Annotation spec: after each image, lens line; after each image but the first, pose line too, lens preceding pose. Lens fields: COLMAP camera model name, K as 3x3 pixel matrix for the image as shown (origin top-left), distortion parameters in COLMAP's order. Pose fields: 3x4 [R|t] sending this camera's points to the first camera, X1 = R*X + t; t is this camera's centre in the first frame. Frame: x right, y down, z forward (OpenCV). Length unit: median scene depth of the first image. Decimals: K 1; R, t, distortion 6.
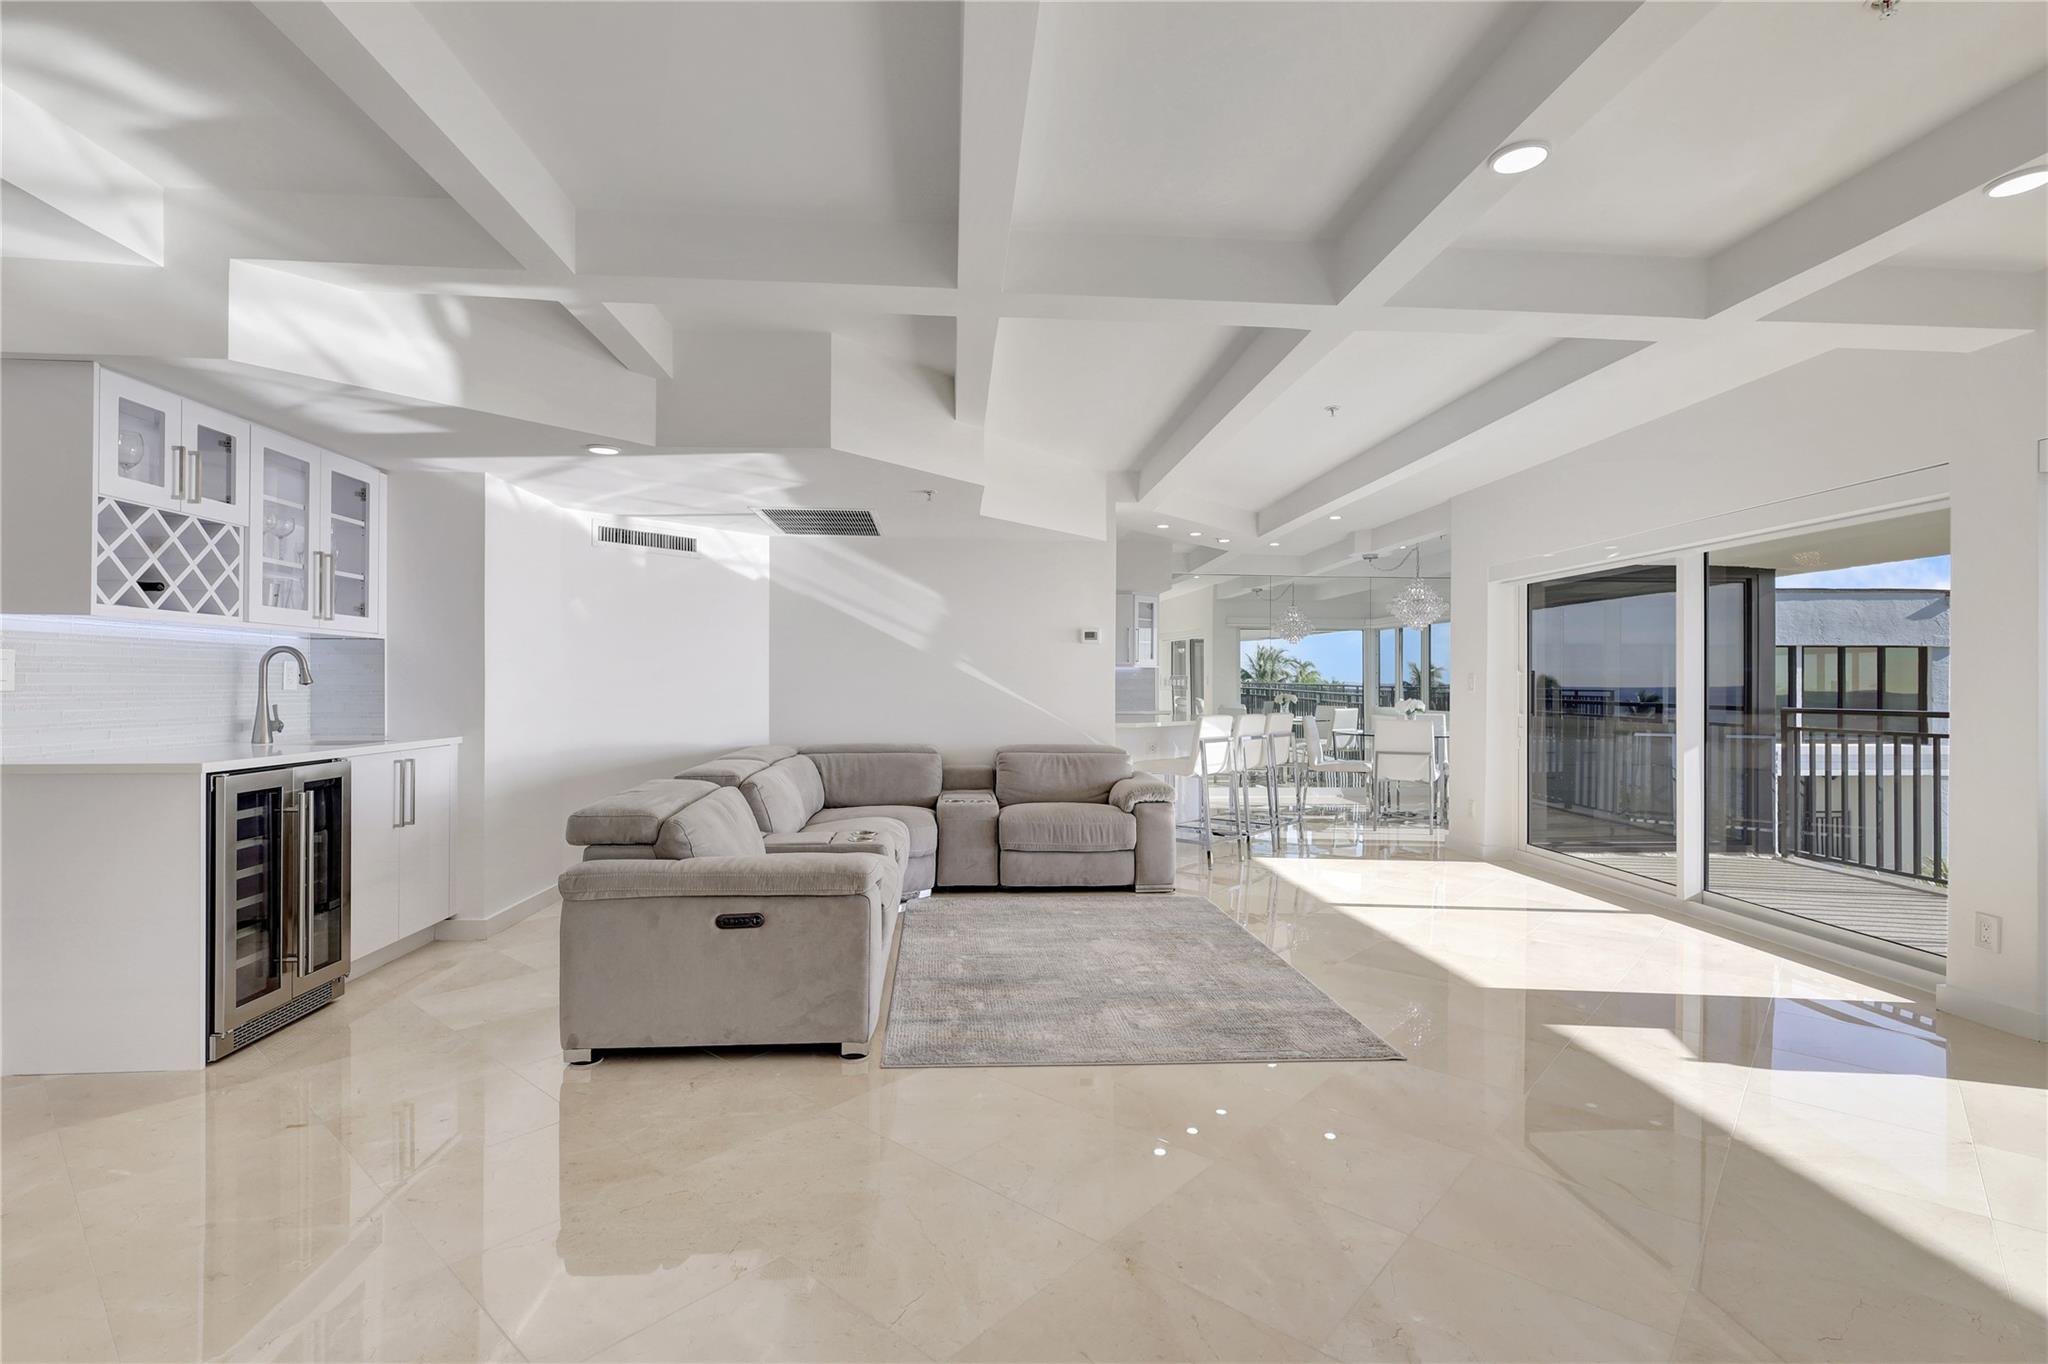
lens RADIAL K [[953.1, 0, 1017.3], [0, 953.1, 684.0], [0, 0, 1]] dist [0.000146, 0.000269]
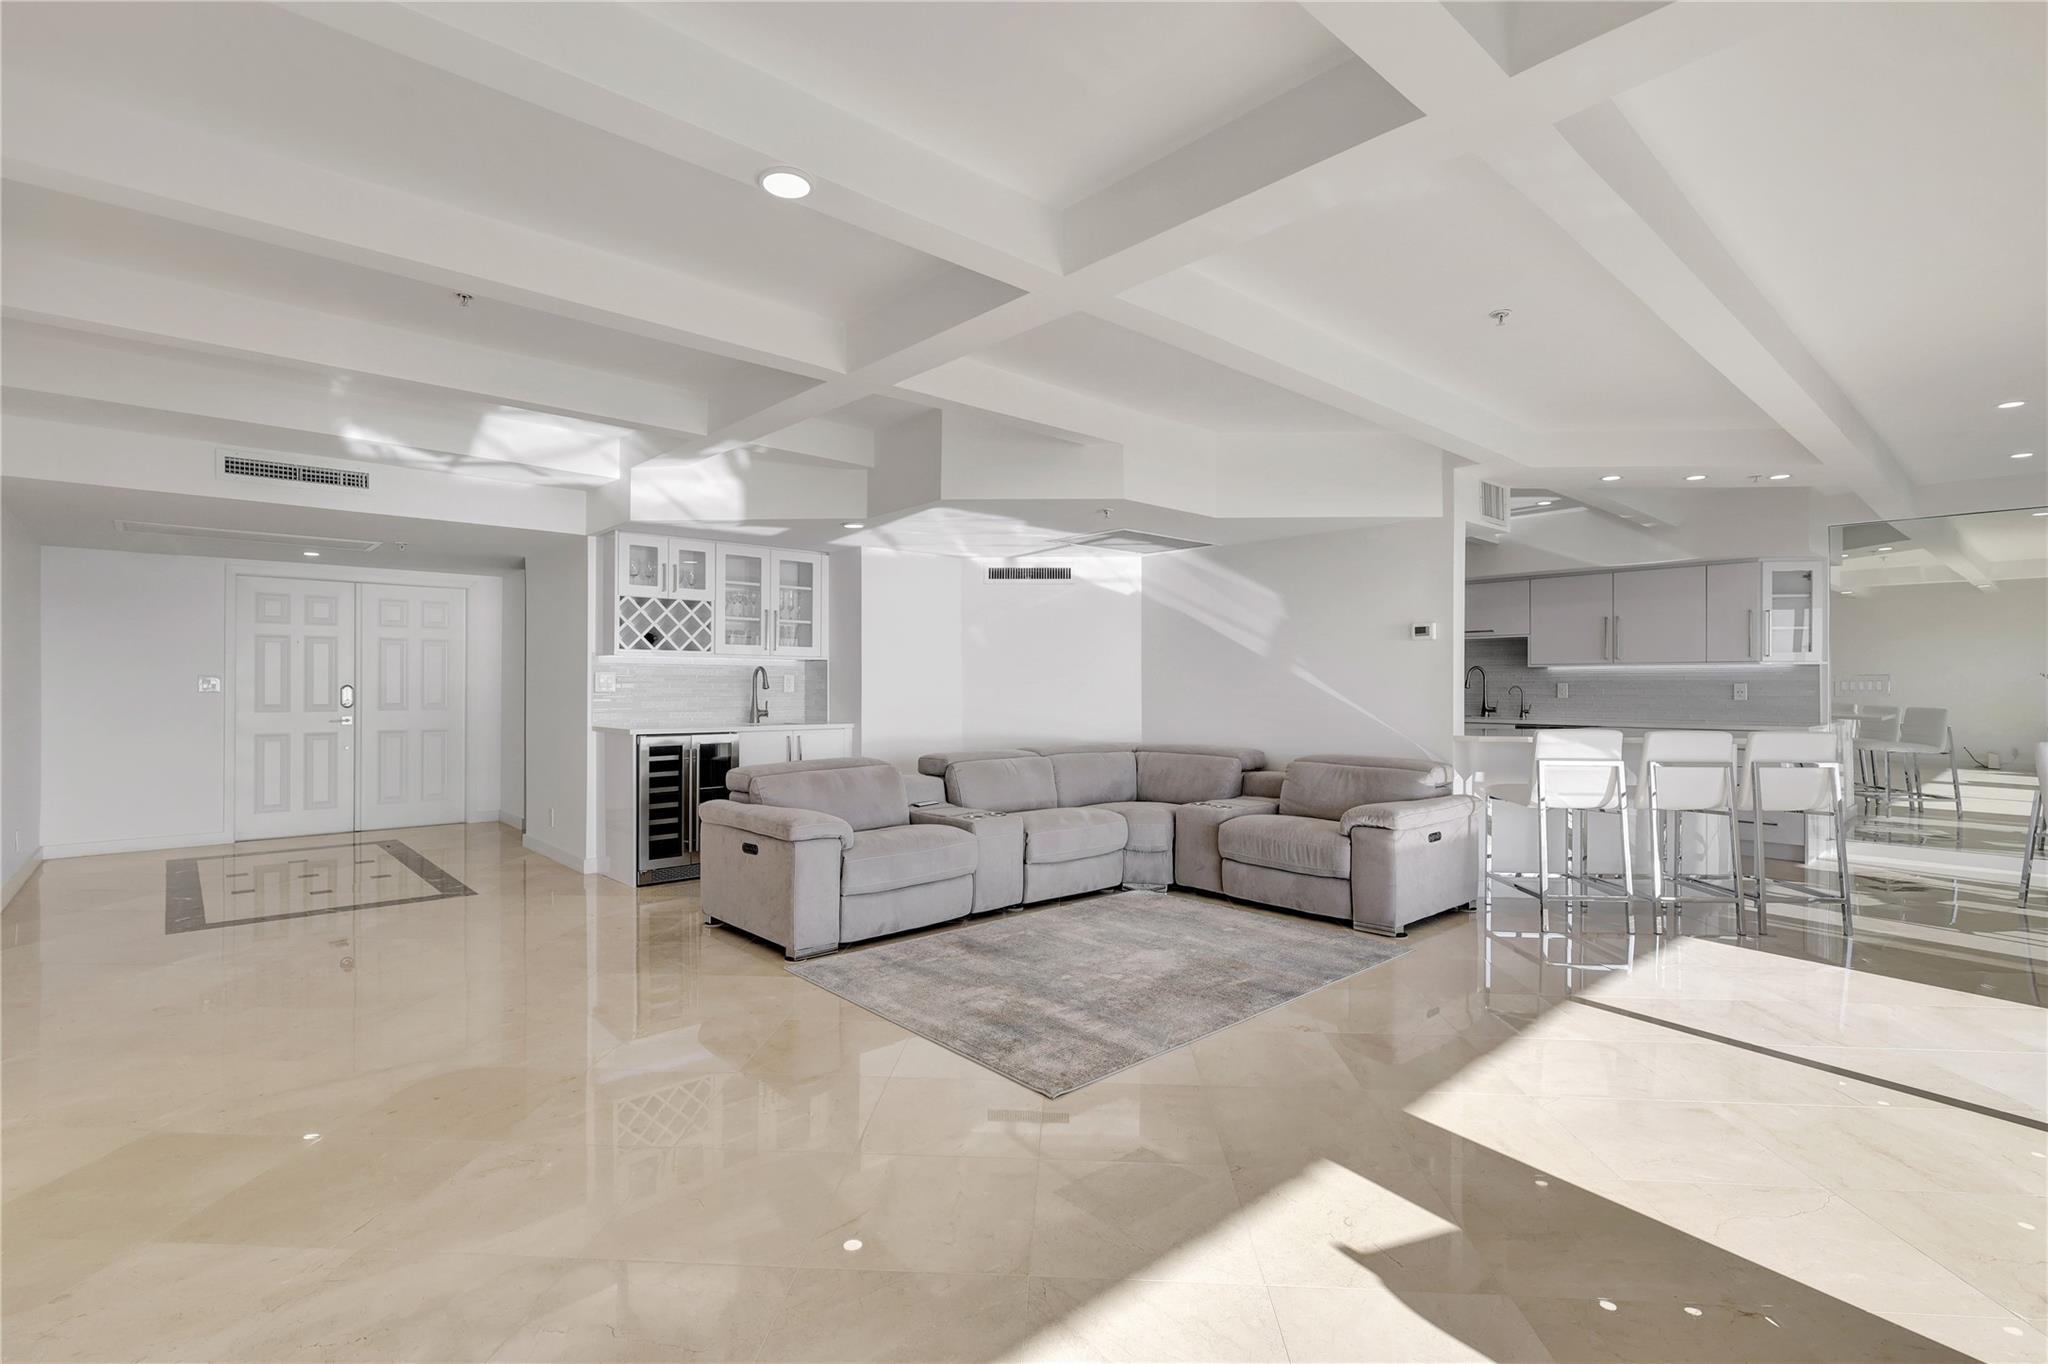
lens RADIAL K [[943.4, 0, 1015.0], [0, 943.4, 689.2], [0, 0, 1]] dist [0.000848, 0.000174]
pose [[0.615507, 0.000126, -0.788131, 0.851780], [0.000643, 1.000000, 0.000662, 0.000334], [0.788131, -0.000915, 0.615507, 0.322241]]
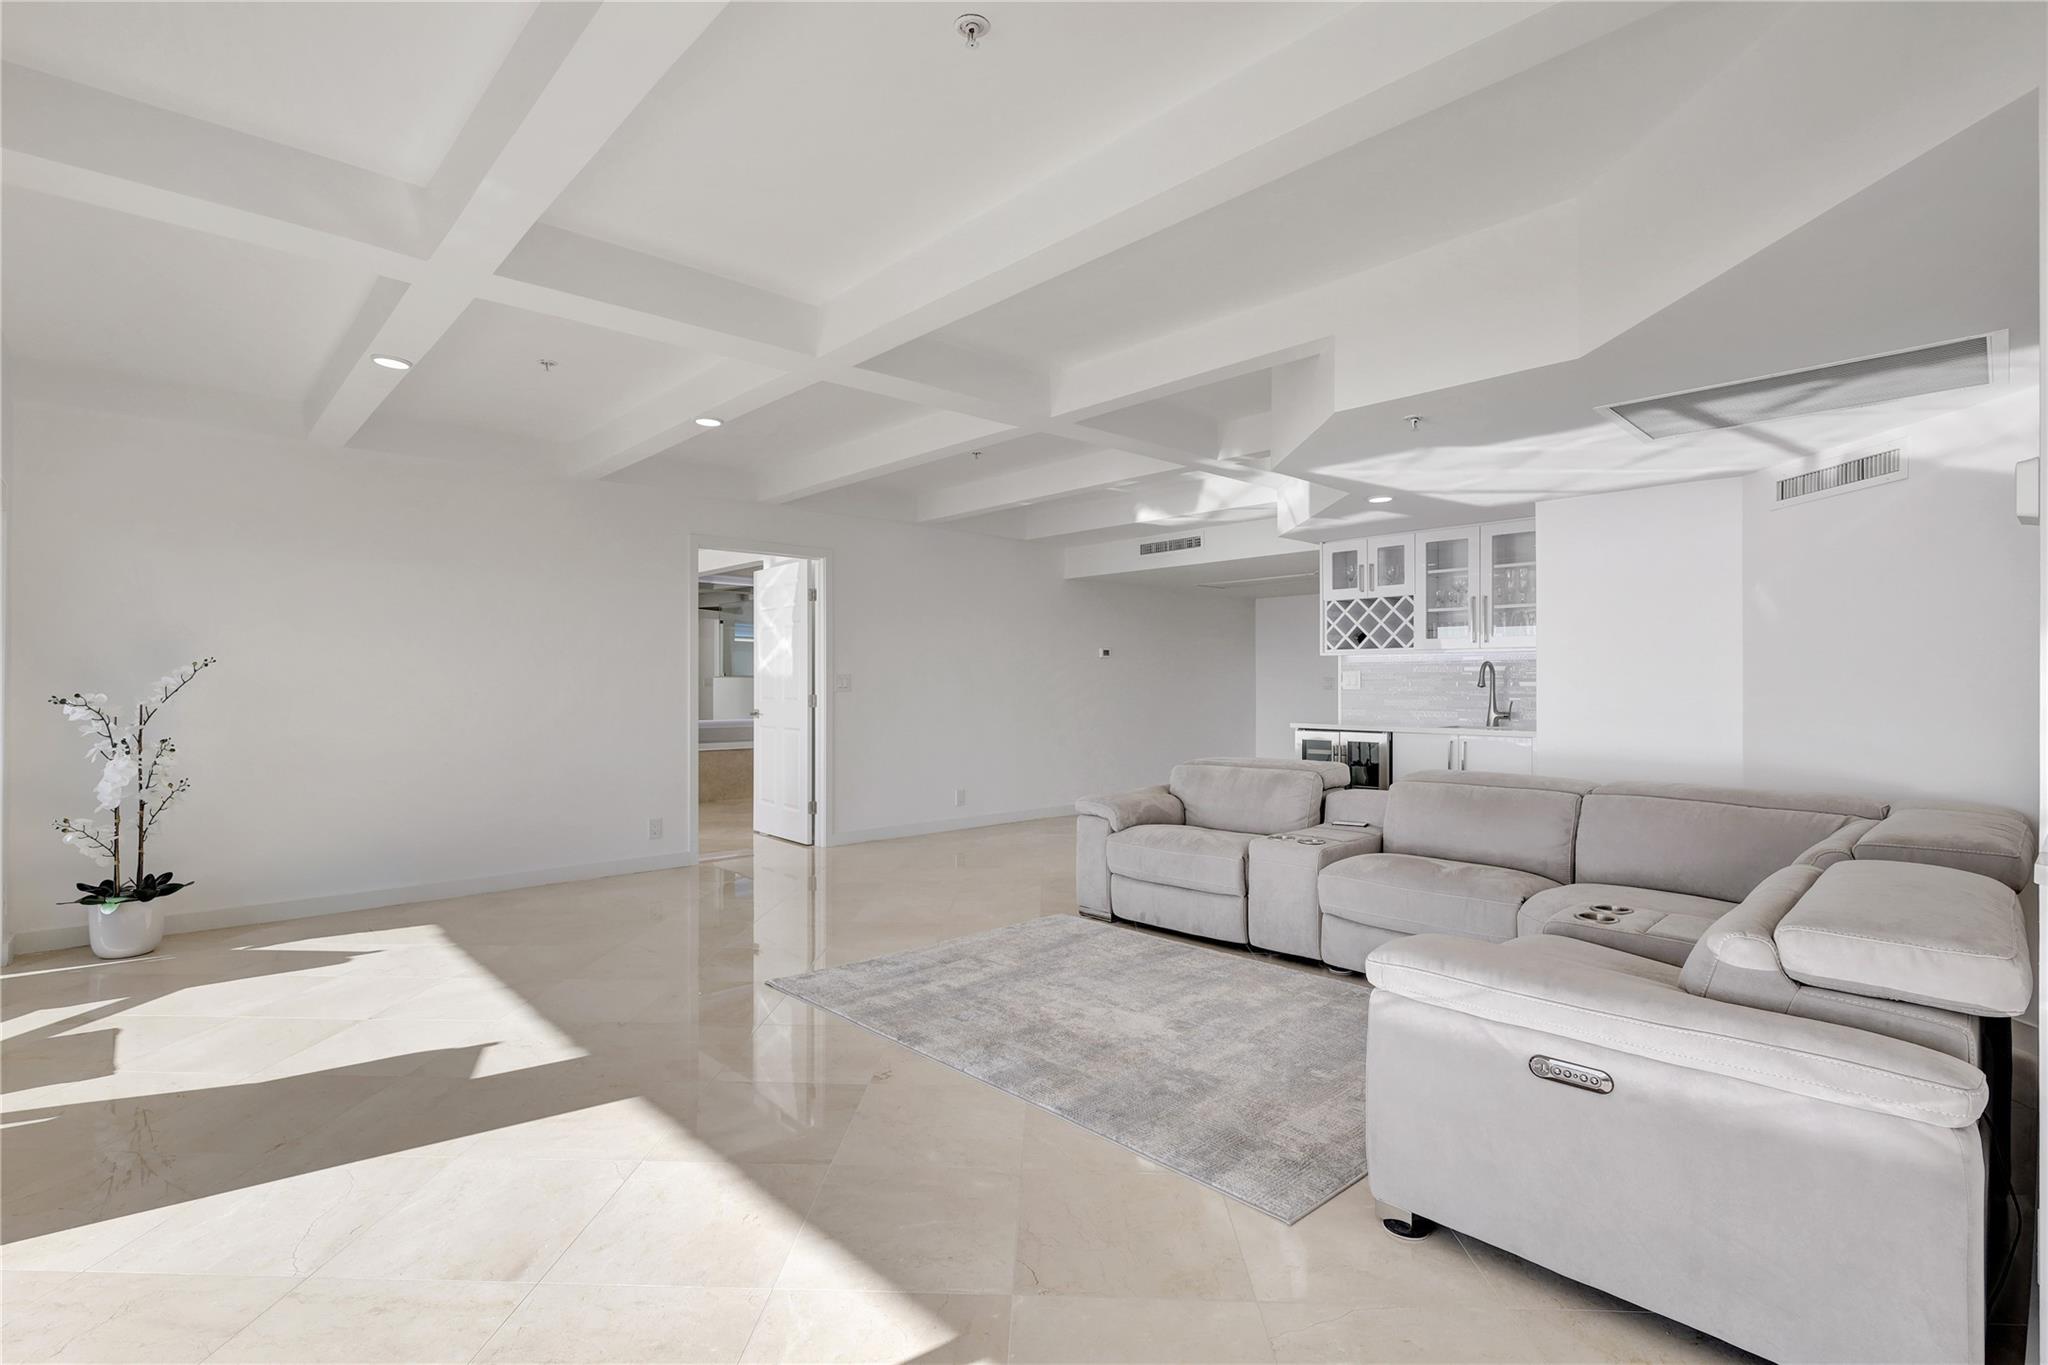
lens RADIAL K [[949.8, 0, 1027.6], [0, 949.8, 675.6], [0, 0, 1]] dist [0.002789, 0.000547]
pose [[-0.768451, -0.010705, -0.639819, 0.732546], [-0.003931, 0.999920, -0.012010, 0.003249], [0.639896, -0.006714, -0.768432, 1.691570]]
